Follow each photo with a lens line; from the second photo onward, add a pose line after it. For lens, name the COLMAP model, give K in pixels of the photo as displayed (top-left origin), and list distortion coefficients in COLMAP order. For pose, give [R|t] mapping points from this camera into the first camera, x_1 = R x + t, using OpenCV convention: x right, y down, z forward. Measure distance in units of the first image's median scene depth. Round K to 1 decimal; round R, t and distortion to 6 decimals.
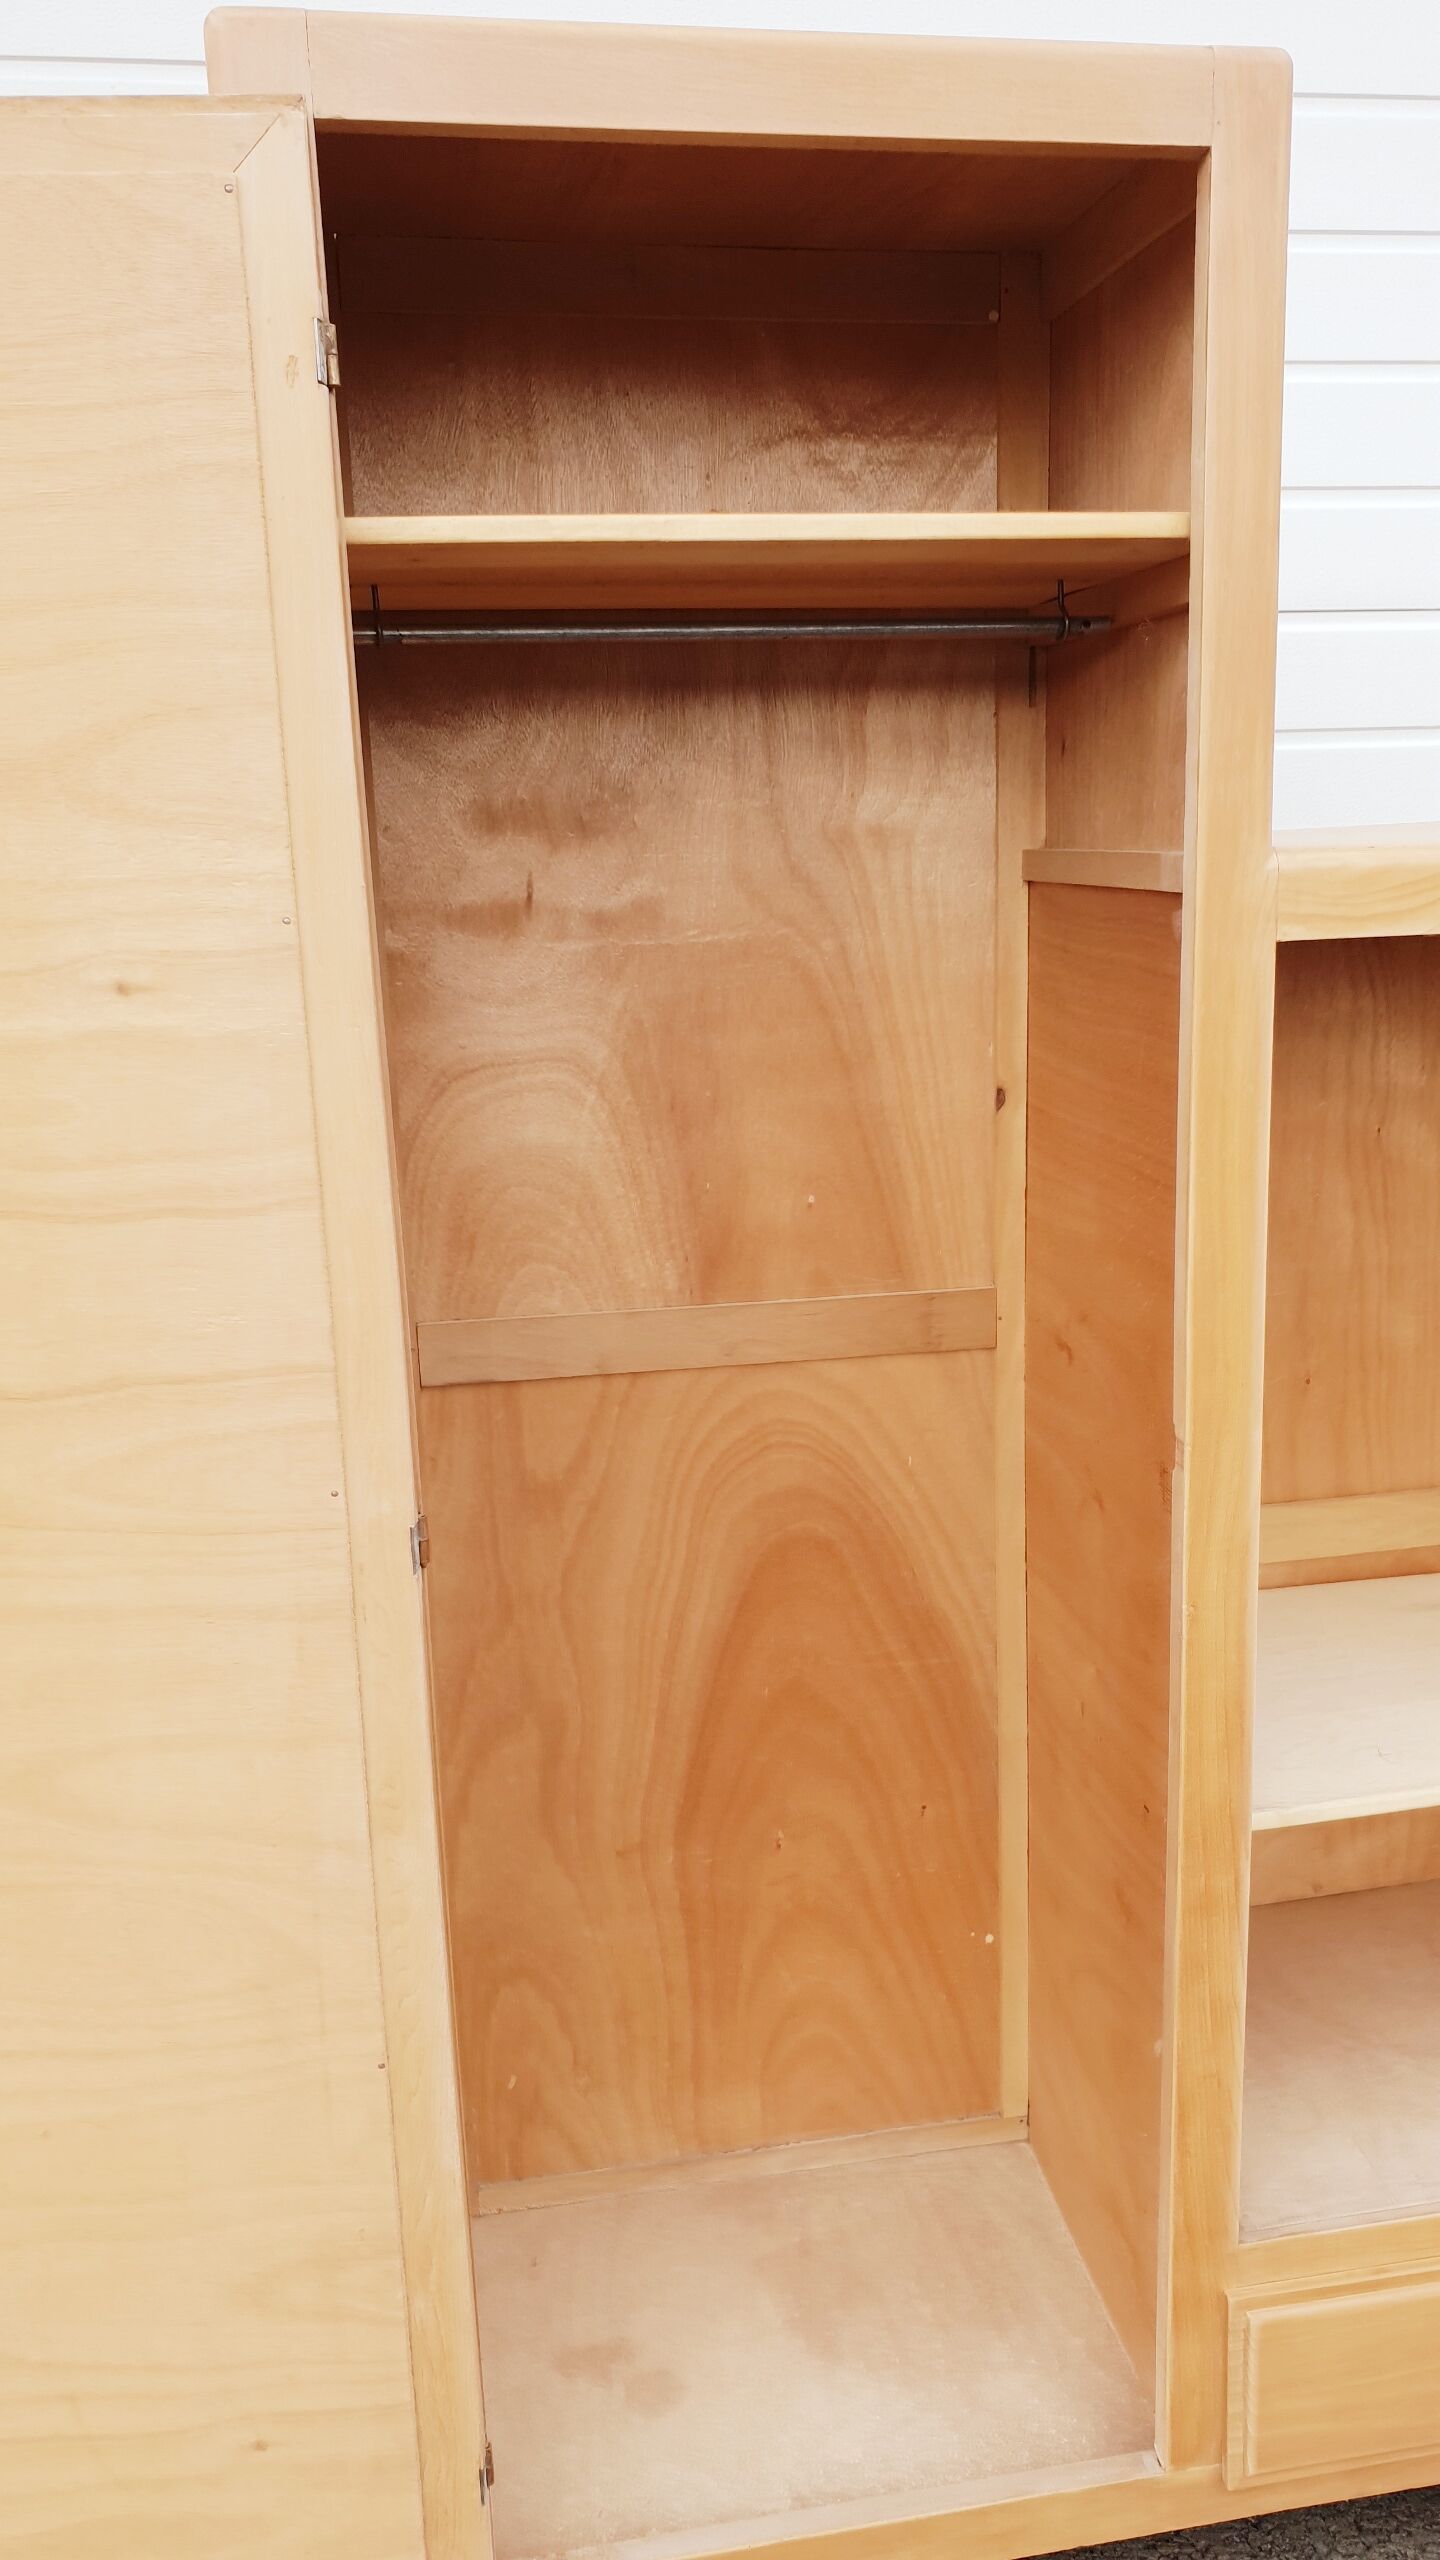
lens RADIAL K [[2007.8, 0, 771.1], [0, 2007.8, 1269.8], [0, 0, 1]] dist [0.017209, -0.001848]
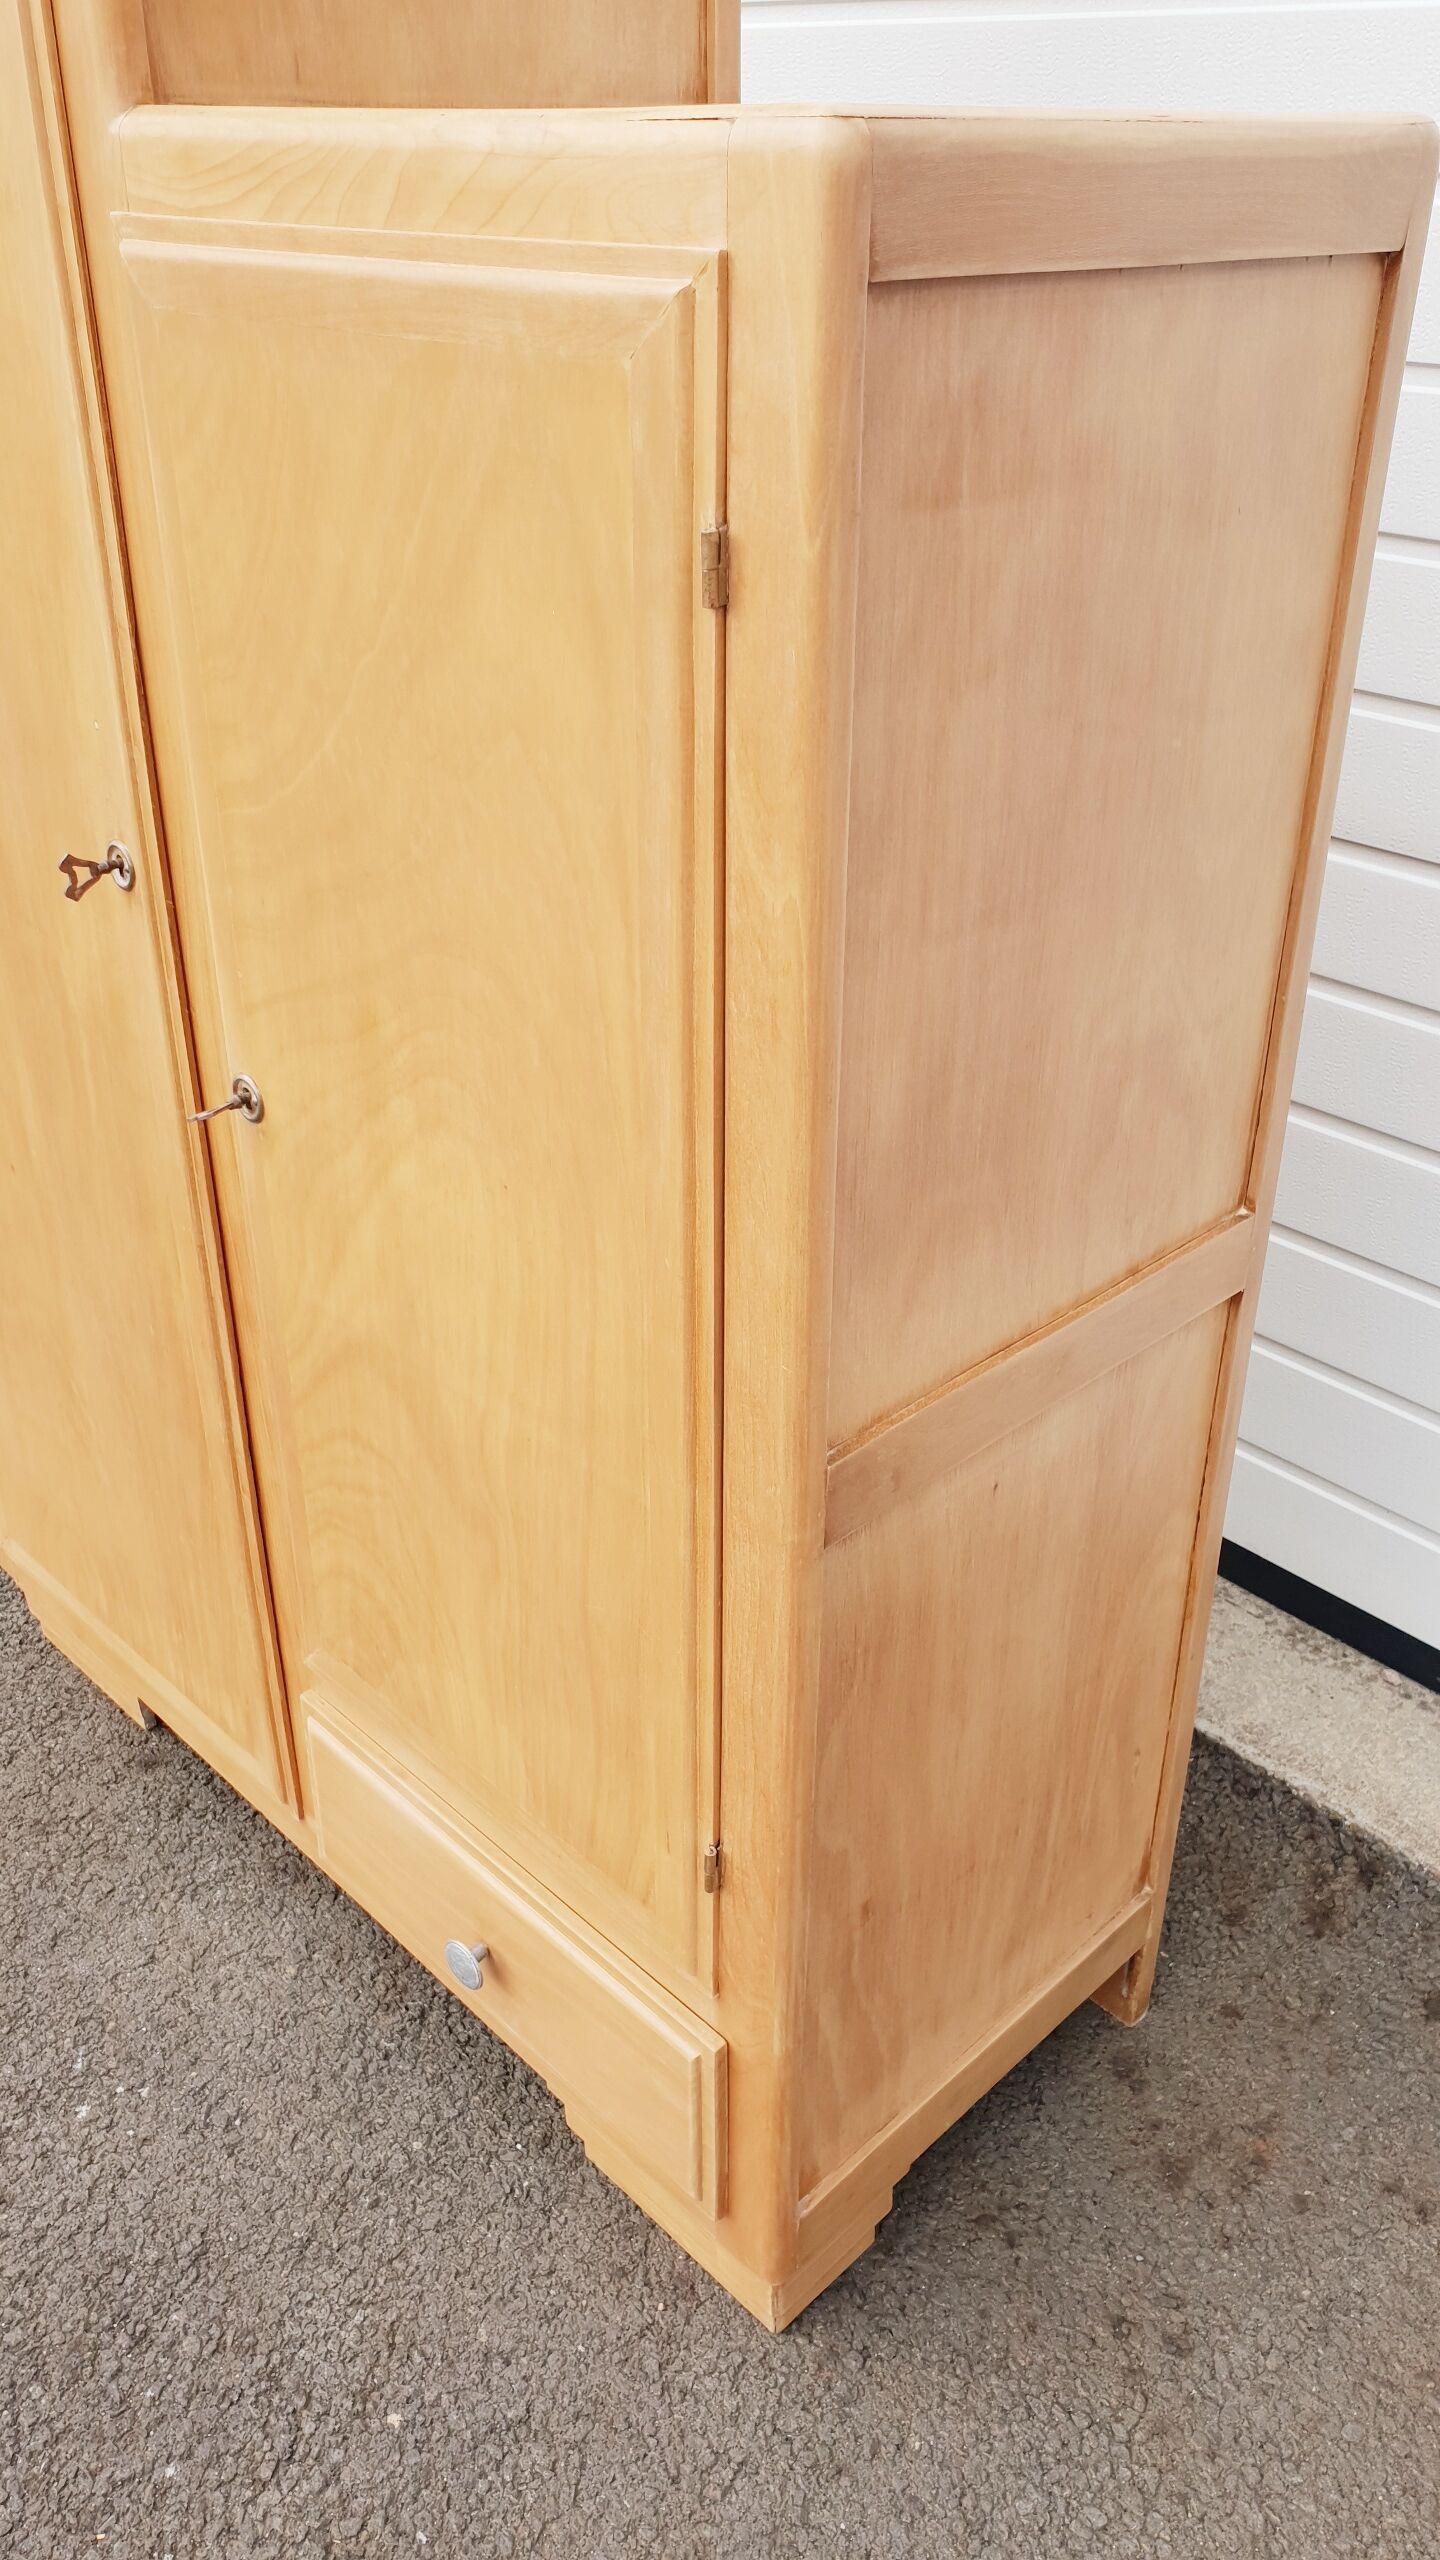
lens RADIAL K [[2007.8, 0, 750.2], [0, 2007.8, 1248.8], [0, 0, 1]] dist [0.017209, -0.001848]
pose [[0.569260, 0.426703, -0.702757, 0.896330], [-0.211453, 0.902005, 0.376398, -0.119178], [0.794500, -0.065668, 0.603703, 0.525233]]
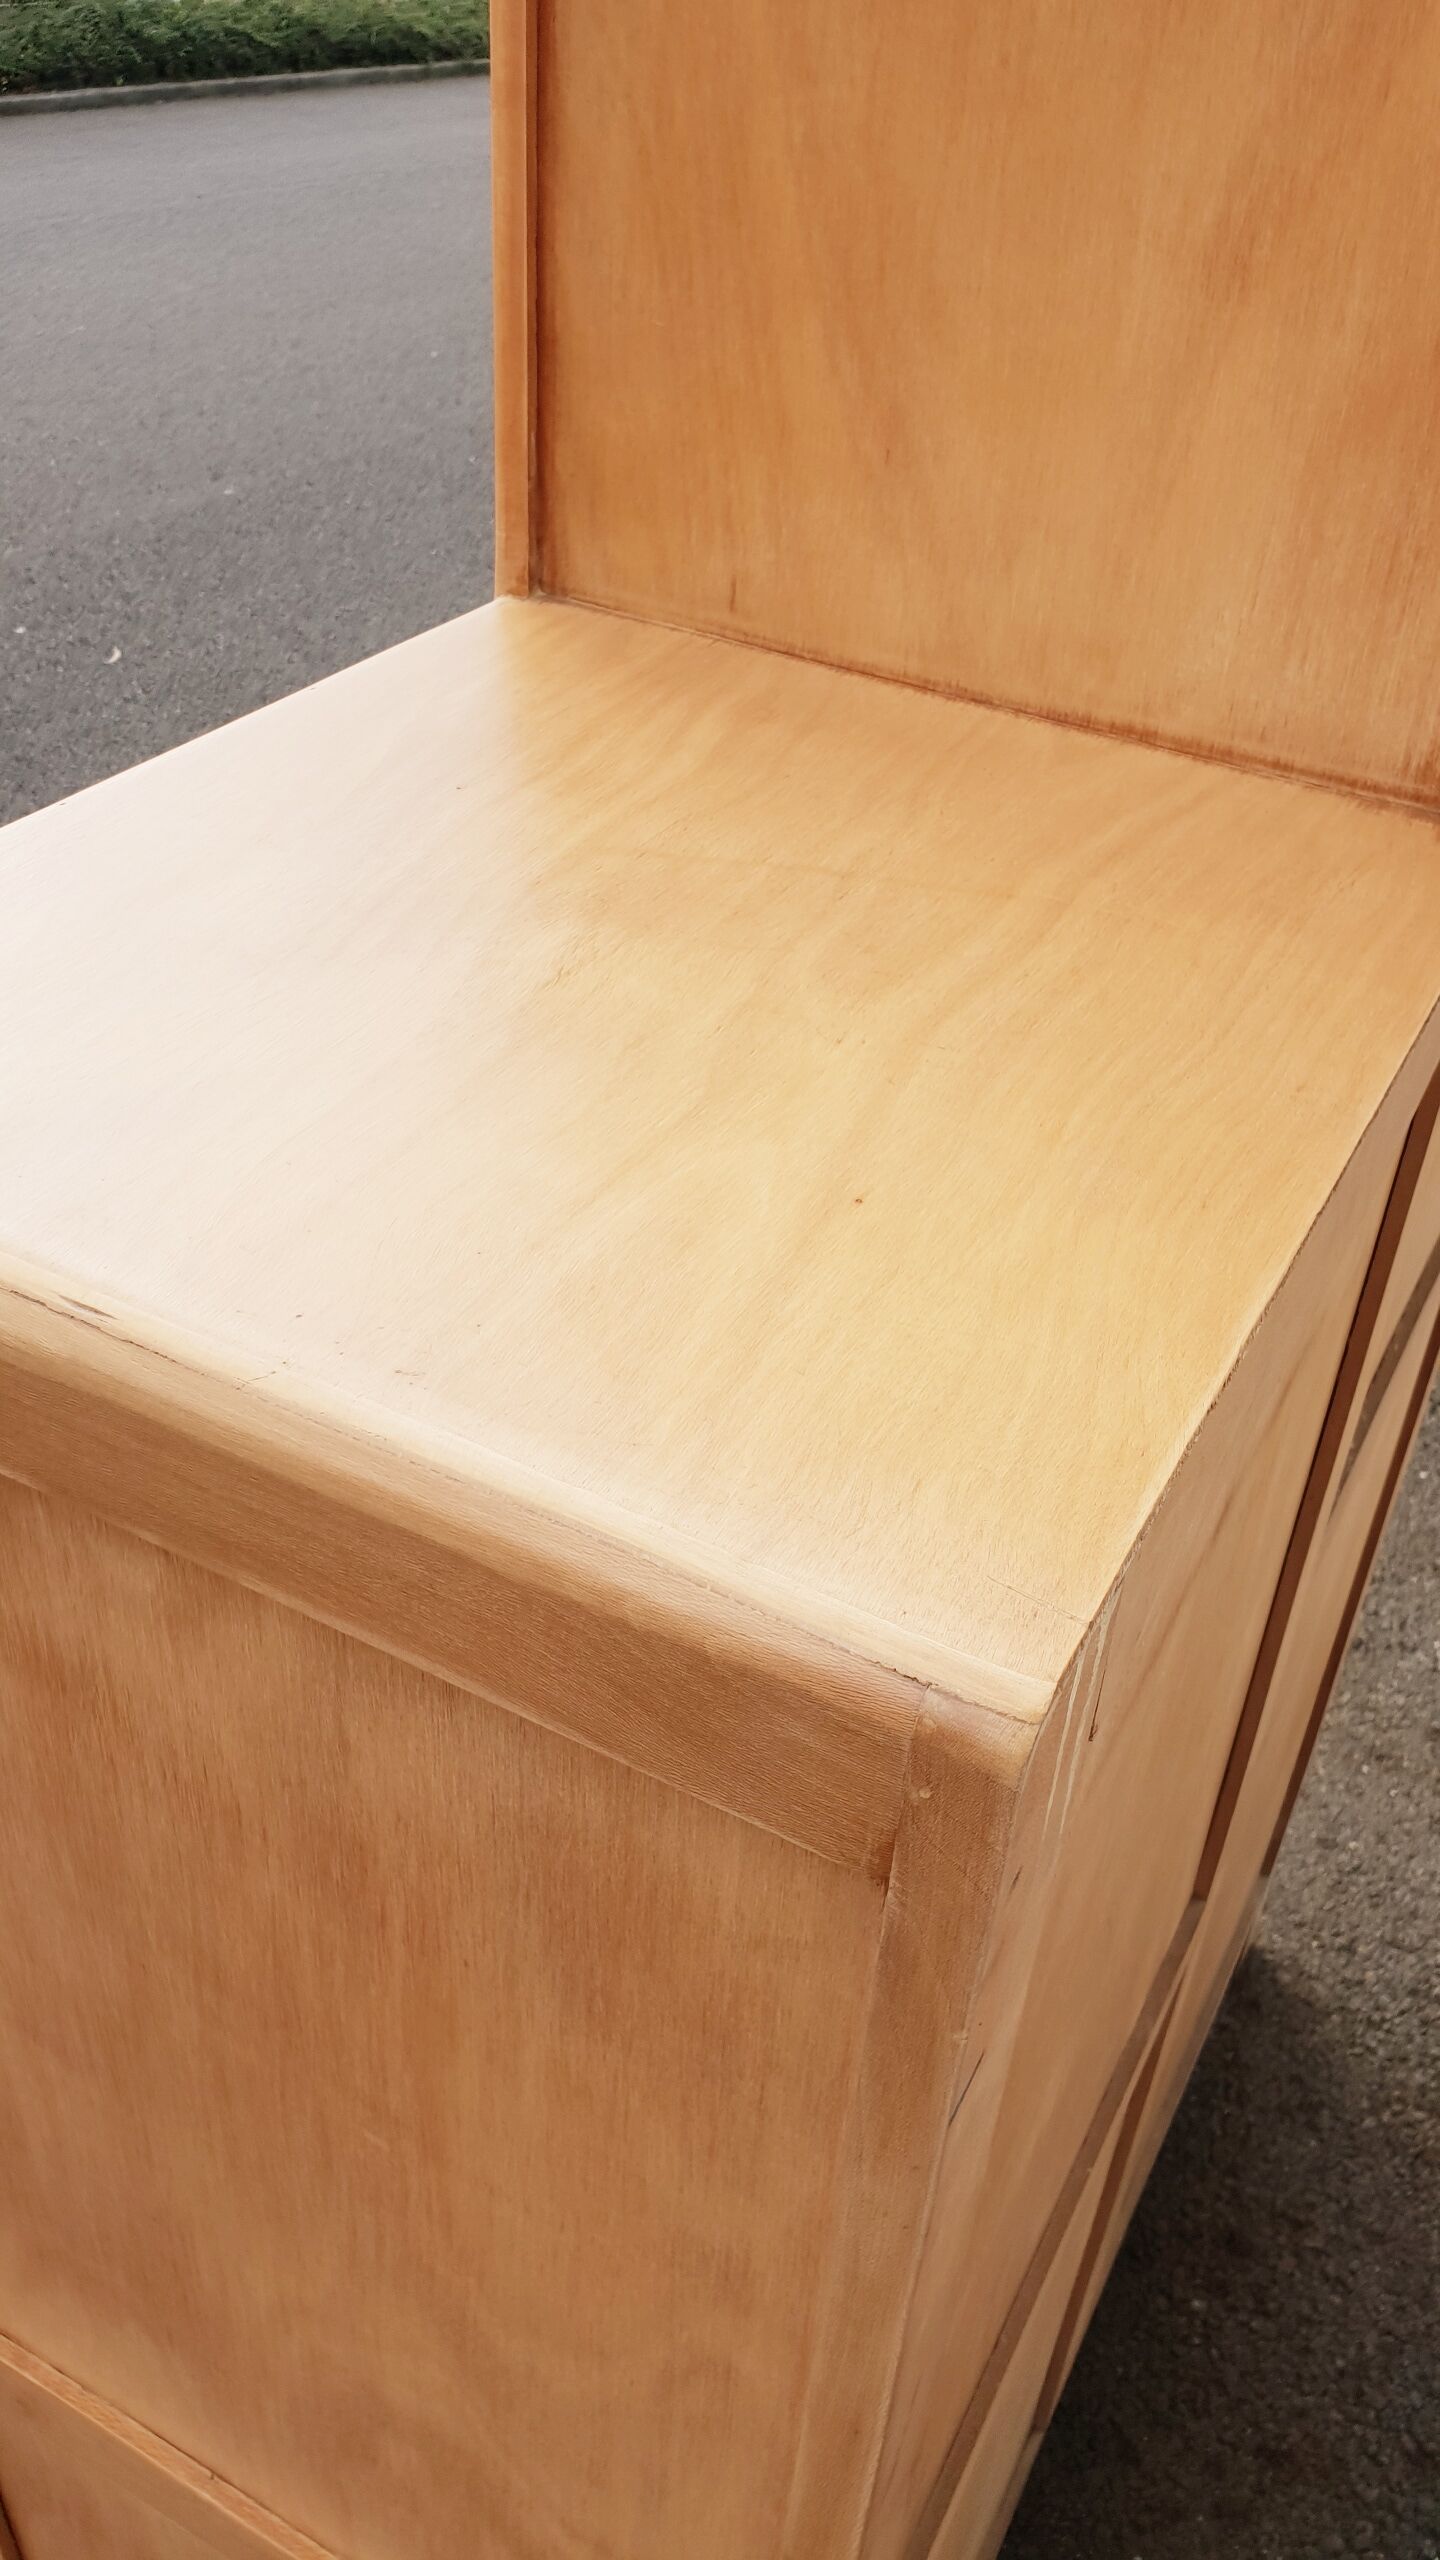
lens RADIAL K [[2007.8, 0, 759.0], [0, 2007.8, 1285.4], [0, 0, 1]] dist [0.017209, -0.001848]
pose [[-0.618185, 0.452170, -0.642953, 0.580614], [-0.223866, 0.682816, 0.695447, -0.424869], [0.753479, 0.573850, -0.320882, 1.104145]]
